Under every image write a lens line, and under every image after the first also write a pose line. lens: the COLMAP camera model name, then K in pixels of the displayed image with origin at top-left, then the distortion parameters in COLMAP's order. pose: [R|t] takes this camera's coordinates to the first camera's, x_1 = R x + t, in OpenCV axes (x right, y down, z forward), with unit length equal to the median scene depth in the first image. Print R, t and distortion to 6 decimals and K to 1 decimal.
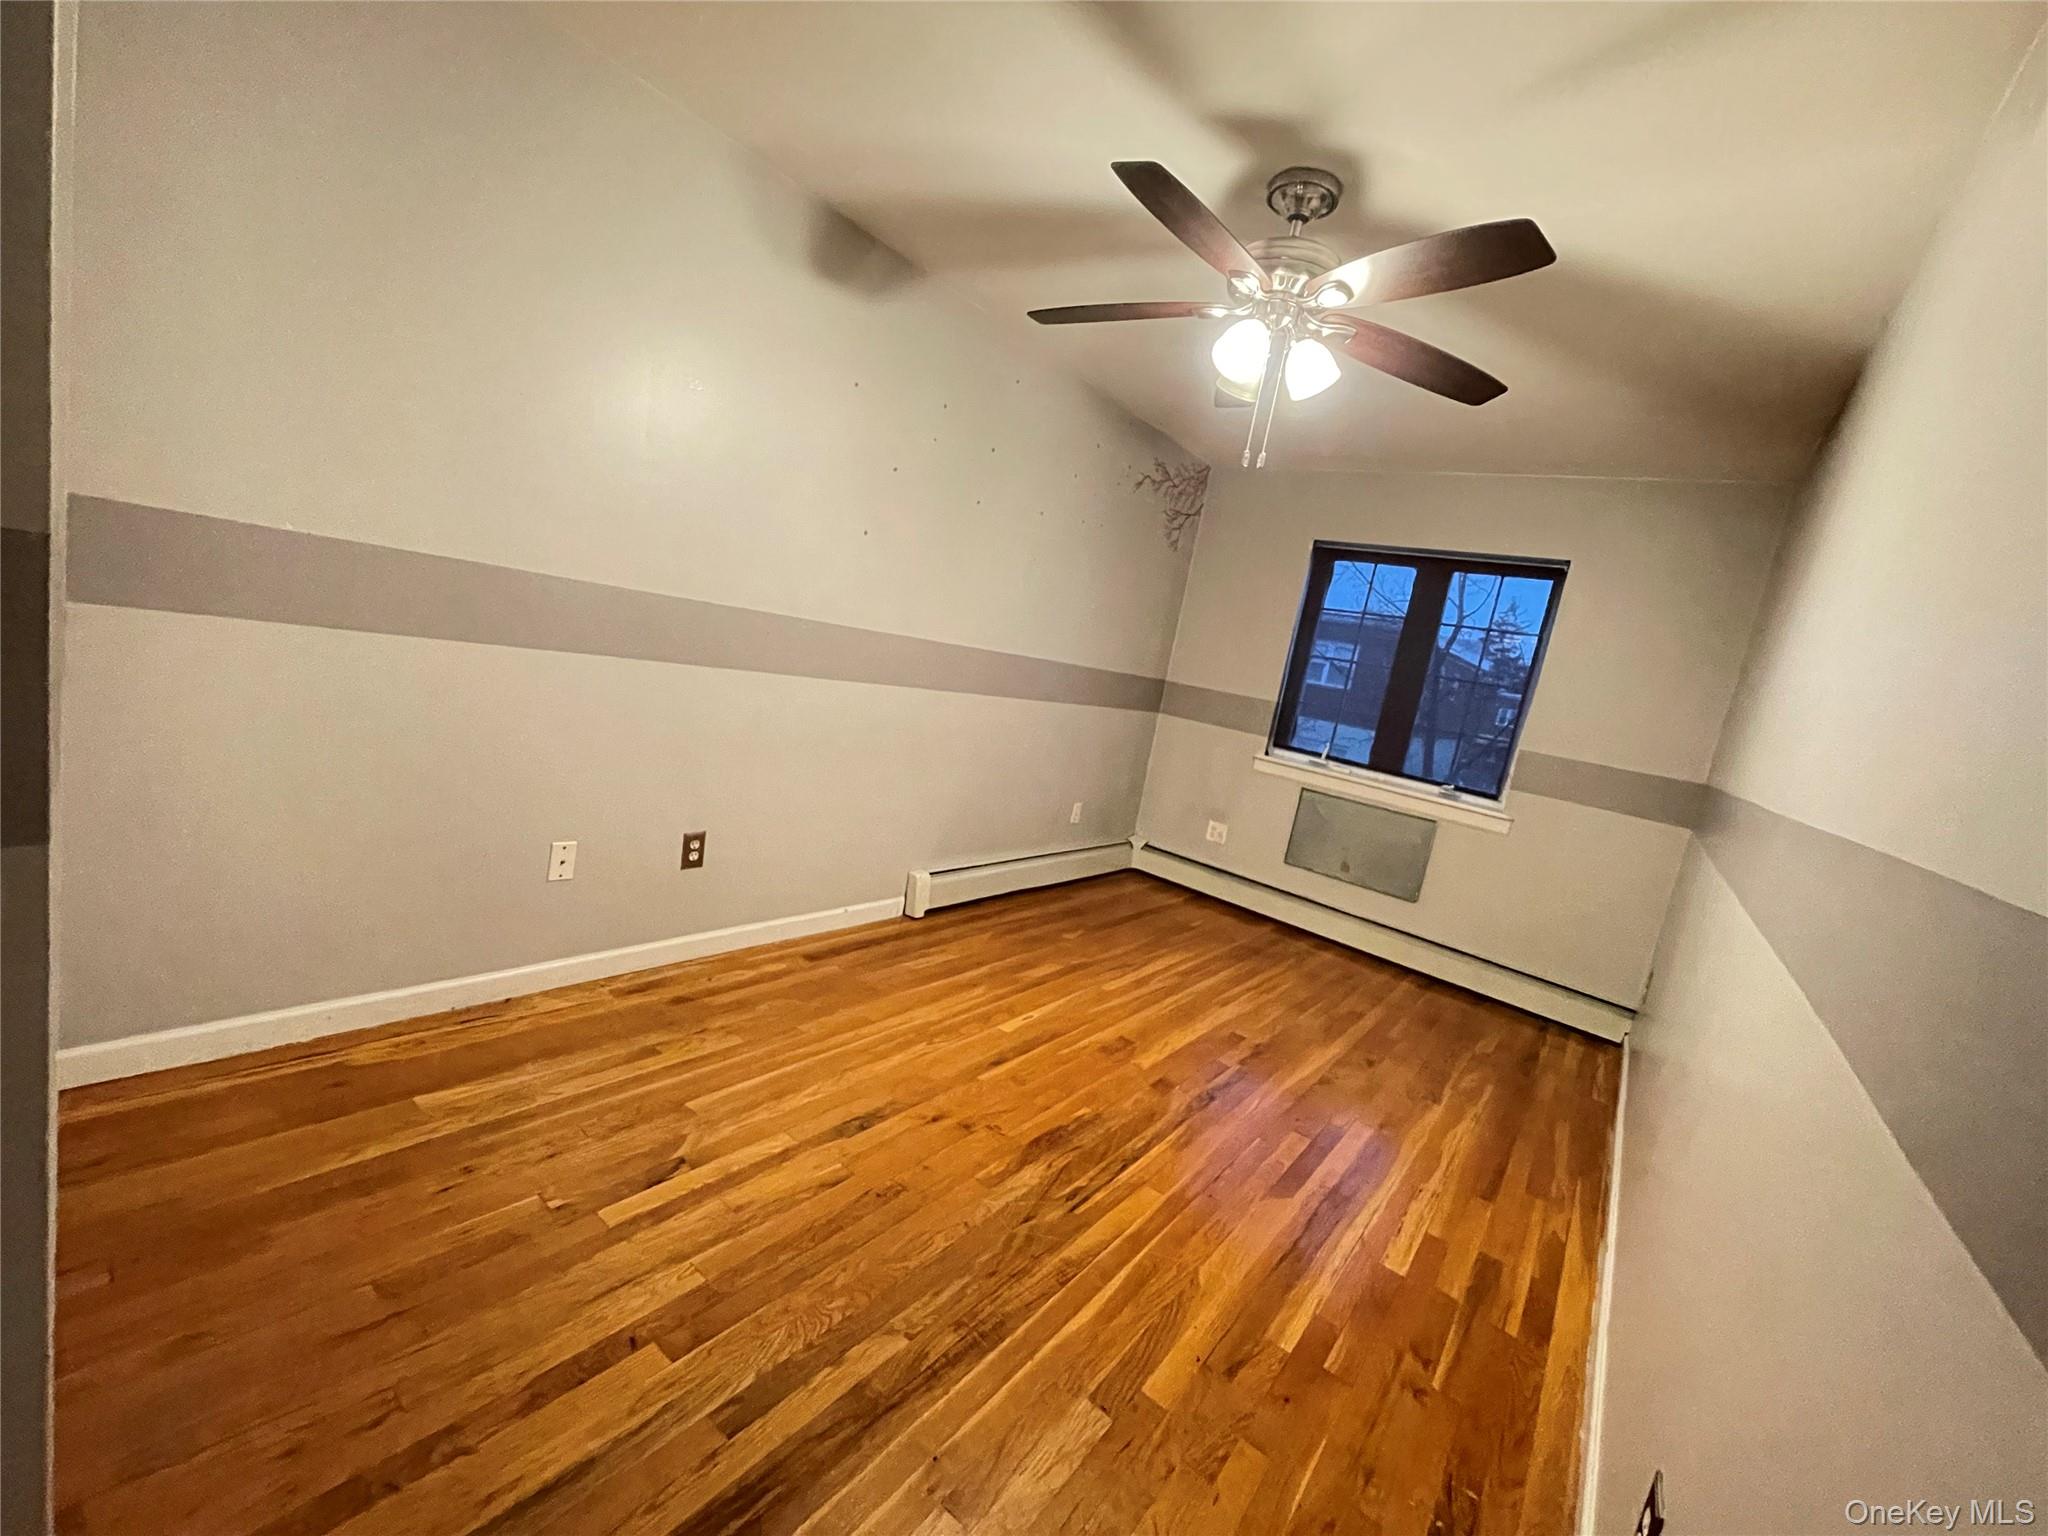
lens RADIAL K [[826.9, 0, 1024.0], [0, 826.9, 768.0], [0, 0, 1]] dist [-0.002383, -0.000591]
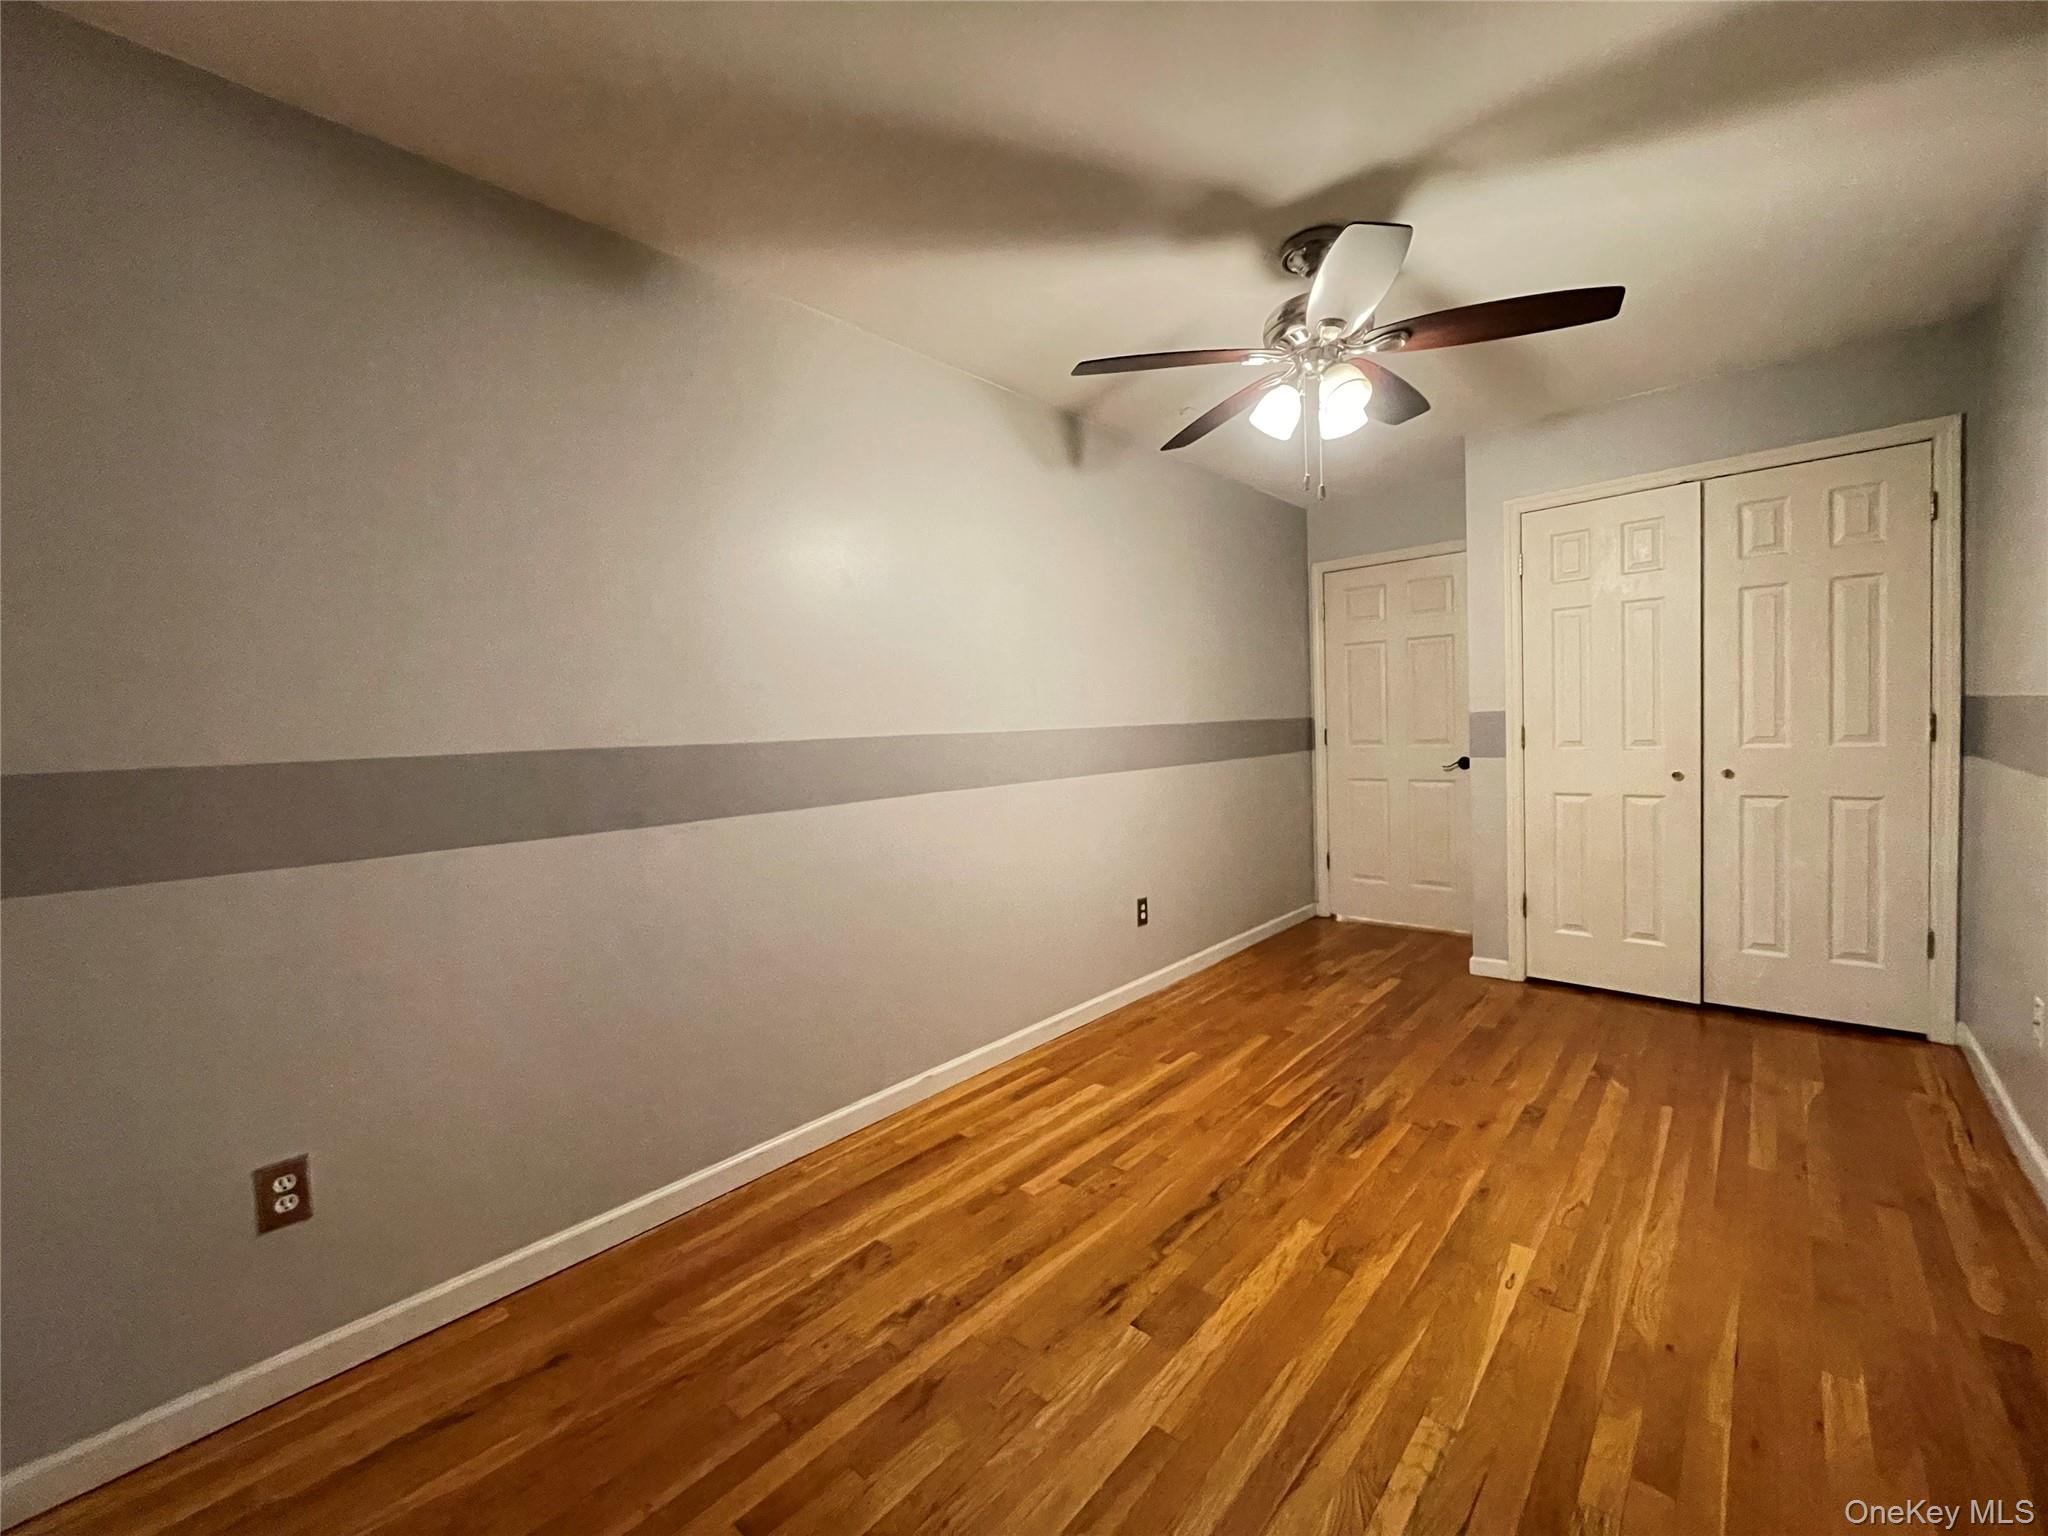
lens RADIAL K [[826.9, 0, 1024.0], [0, 826.9, 768.0], [0, 0, 1]] dist [-0.002383, -0.000591]
pose [[-0.985869, -0.153288, 0.067561, 0.477781], [-0.135792, 0.967454, 0.213528, -0.190712], [-0.098094, 0.201336, -0.974598, 1.955528]]
